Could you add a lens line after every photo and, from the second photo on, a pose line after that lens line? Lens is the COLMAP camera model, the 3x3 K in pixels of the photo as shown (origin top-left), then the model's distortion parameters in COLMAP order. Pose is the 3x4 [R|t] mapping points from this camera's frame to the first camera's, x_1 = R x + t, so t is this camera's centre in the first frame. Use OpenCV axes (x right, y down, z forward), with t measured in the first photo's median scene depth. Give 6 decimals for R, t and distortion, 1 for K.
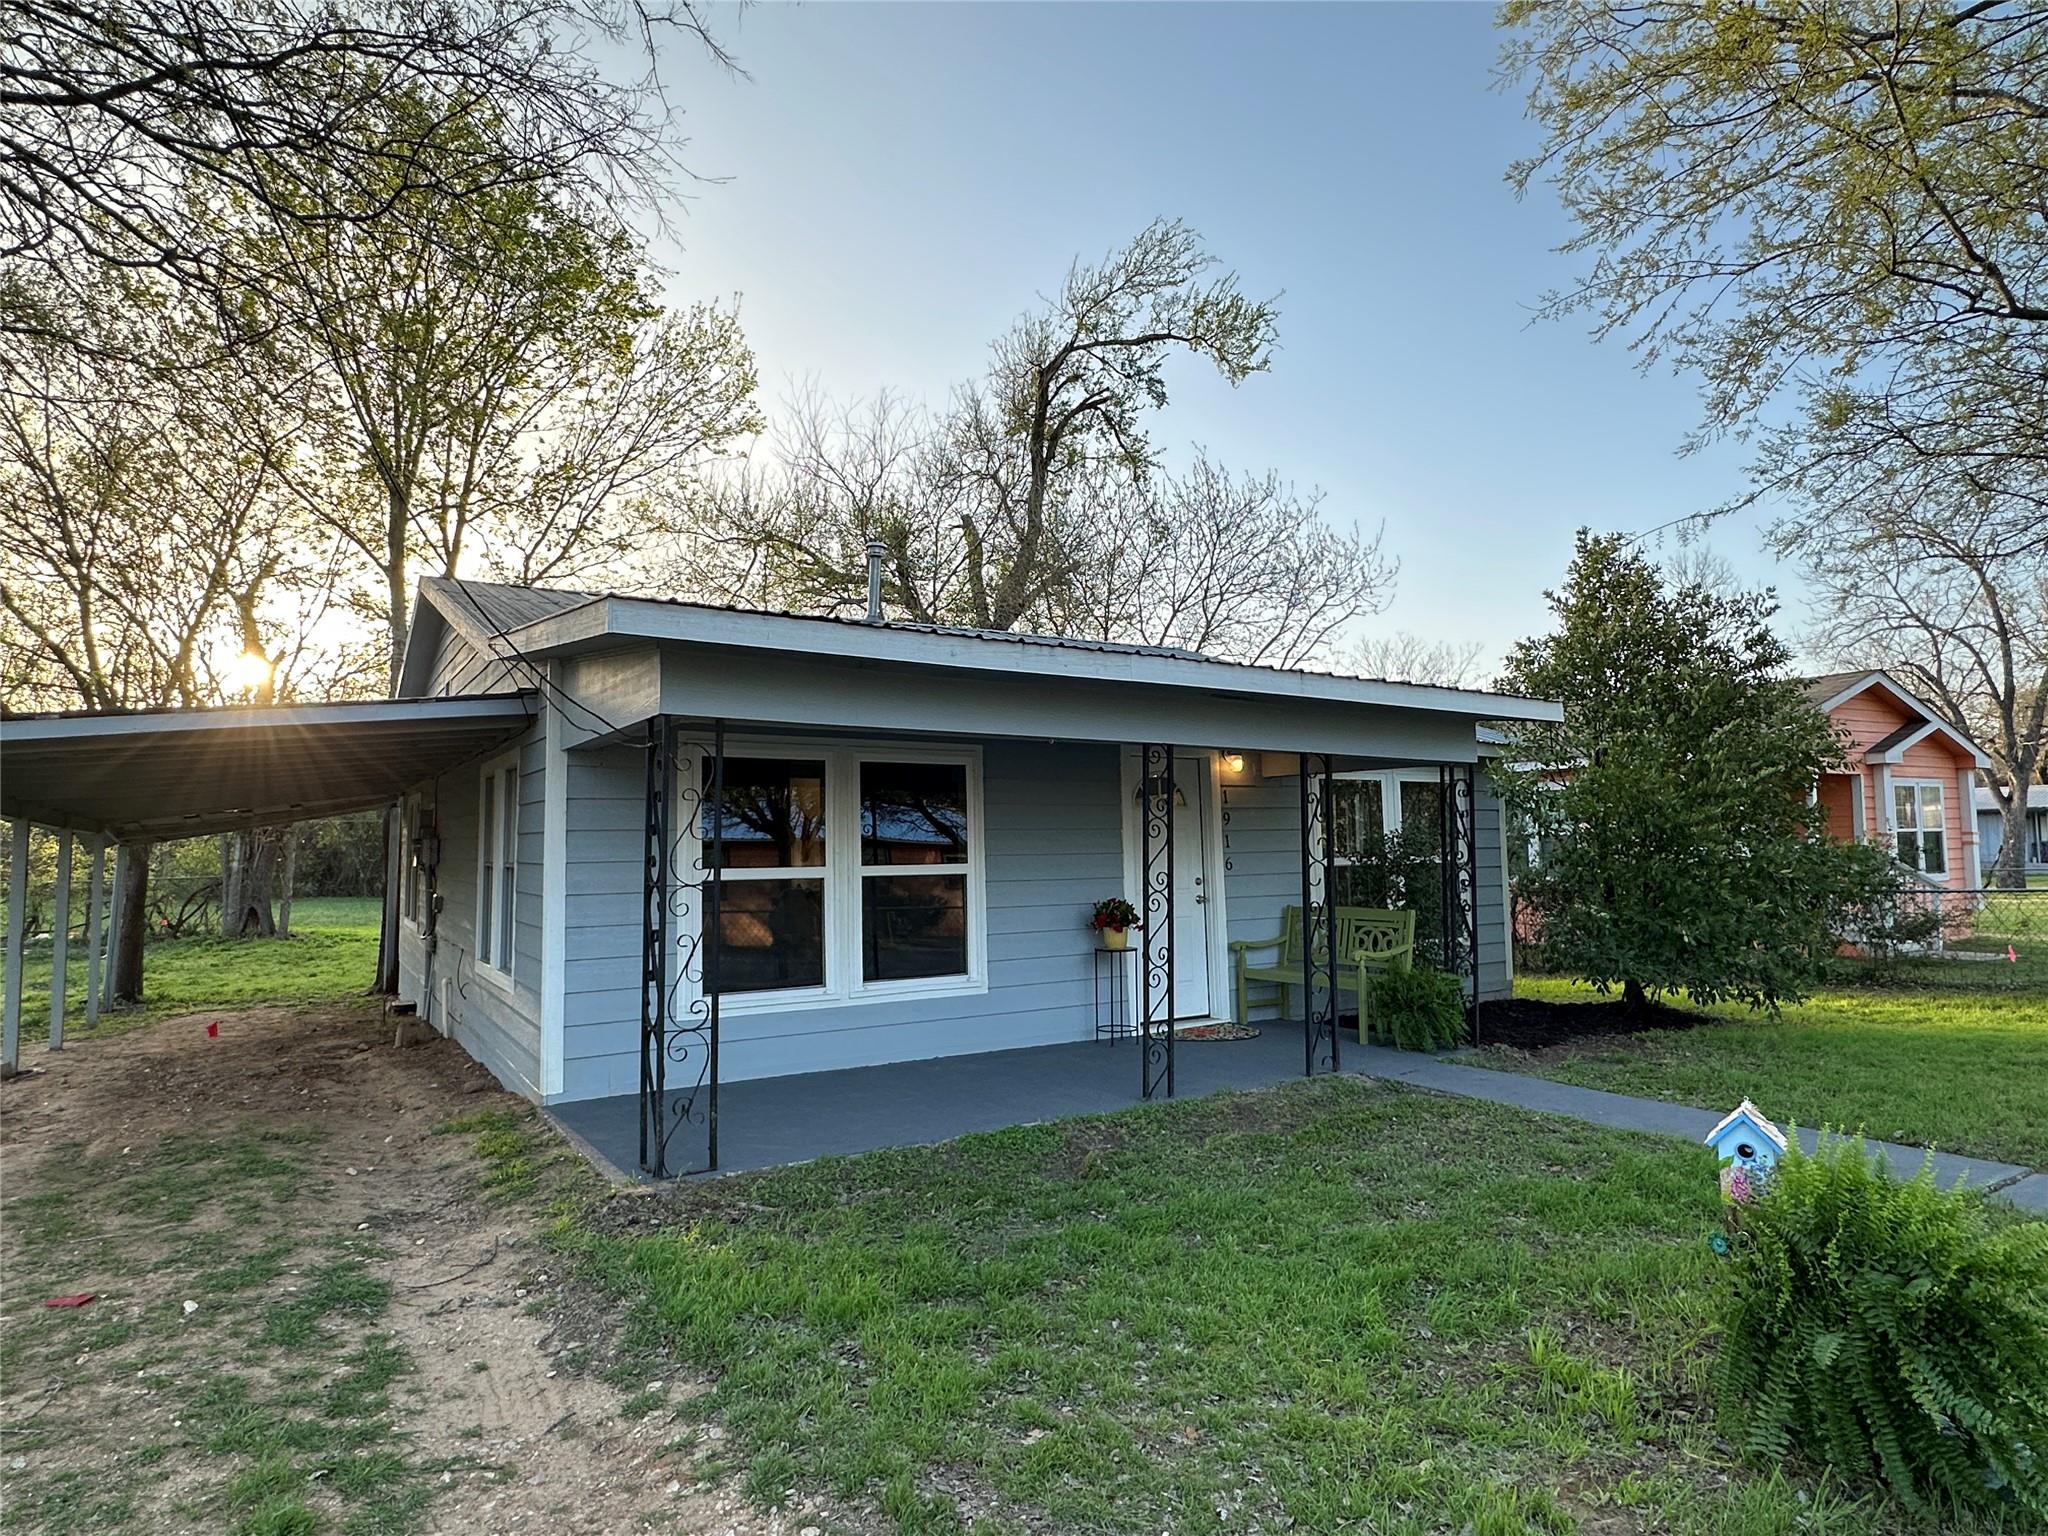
lens RADIAL K [[1154.7, 0, 1010.6], [0, 1154.7, 755.1], [0, 0, 1]] dist [-0.005751, -0.003378]
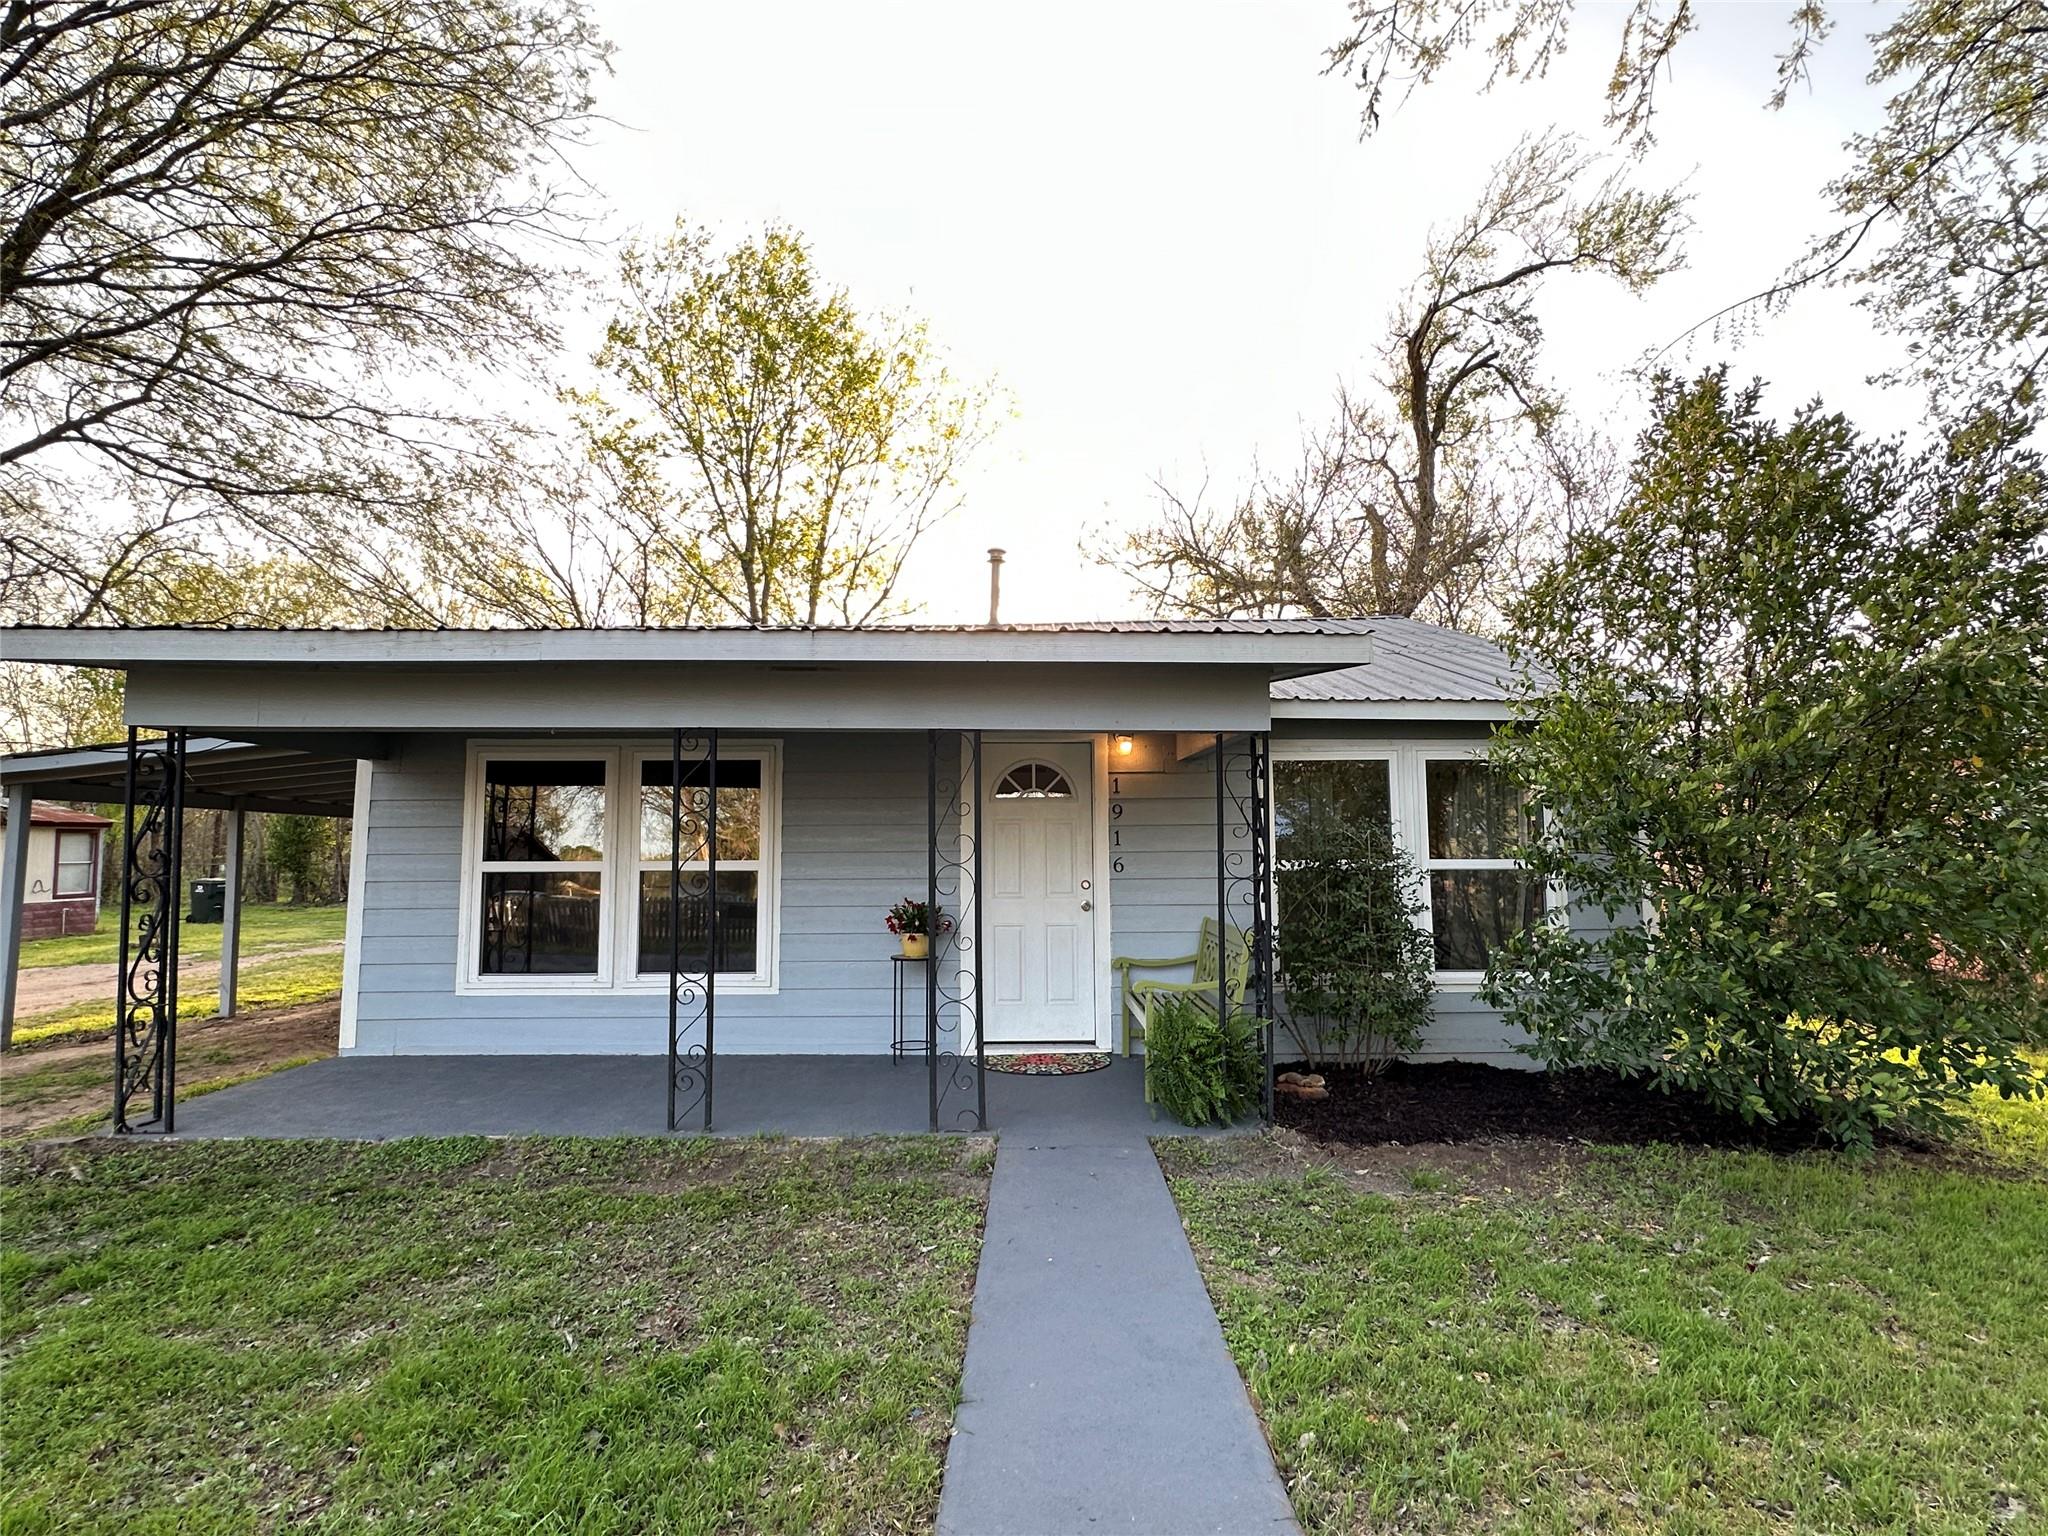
lens RADIAL K [[1012.0, 0, 1021.2], [0, 1012.0, 754.5], [0, 0, 1]] dist [0.019408, 0.000829]
pose [[0.846715, -0.037450, -0.530728, 0.487727], [0.035190, 0.999277, -0.014370, 0.019392], [0.530882, -0.006509, 0.847421, 0.306737]]
